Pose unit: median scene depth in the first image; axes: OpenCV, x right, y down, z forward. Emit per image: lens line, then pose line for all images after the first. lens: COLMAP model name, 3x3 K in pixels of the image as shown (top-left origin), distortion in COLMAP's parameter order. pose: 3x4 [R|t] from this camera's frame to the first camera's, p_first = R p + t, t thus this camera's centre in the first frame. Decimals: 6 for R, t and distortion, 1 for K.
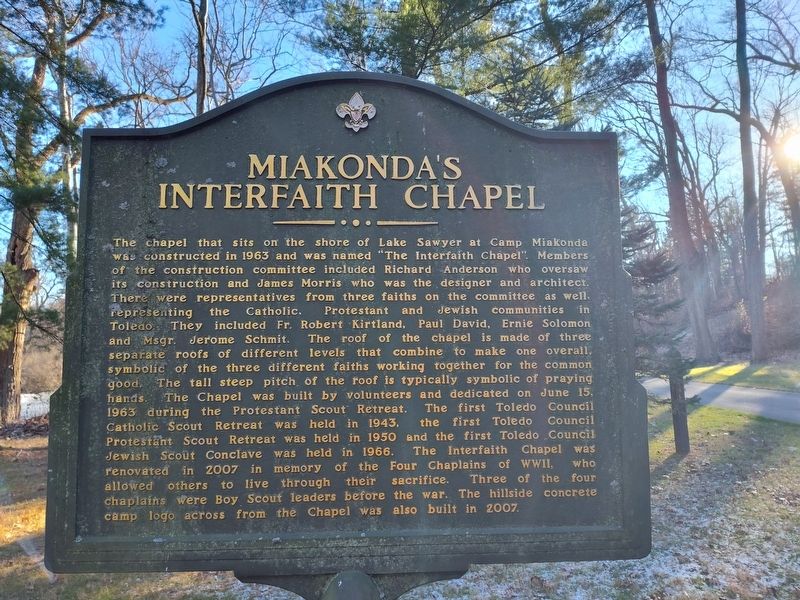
lens RADIAL K [[545.6, 0, 395.2], [0, 545.6, 295.9], [0, 0, 1]] dist [0.061843, -0.058911]
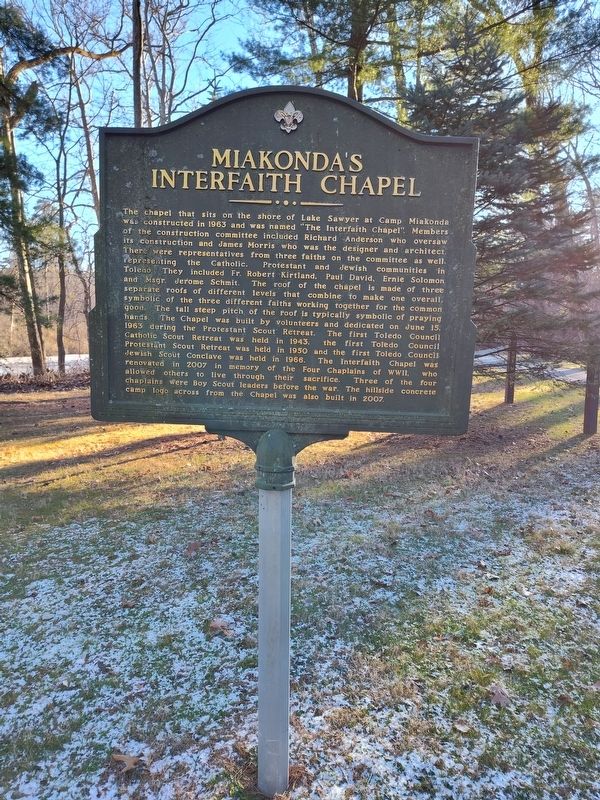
lens RADIAL K [[545.6, 0, 300.0], [0, 545.6, 400.0], [0, 0, 1]] dist [0.061843, -0.058911]
pose [[0.997451, 0.050004, -0.050898, 0.064659], [-0.037905, 0.975712, 0.215754, 0.059612], [0.060450, -0.213275, 0.975120, -0.519378]]
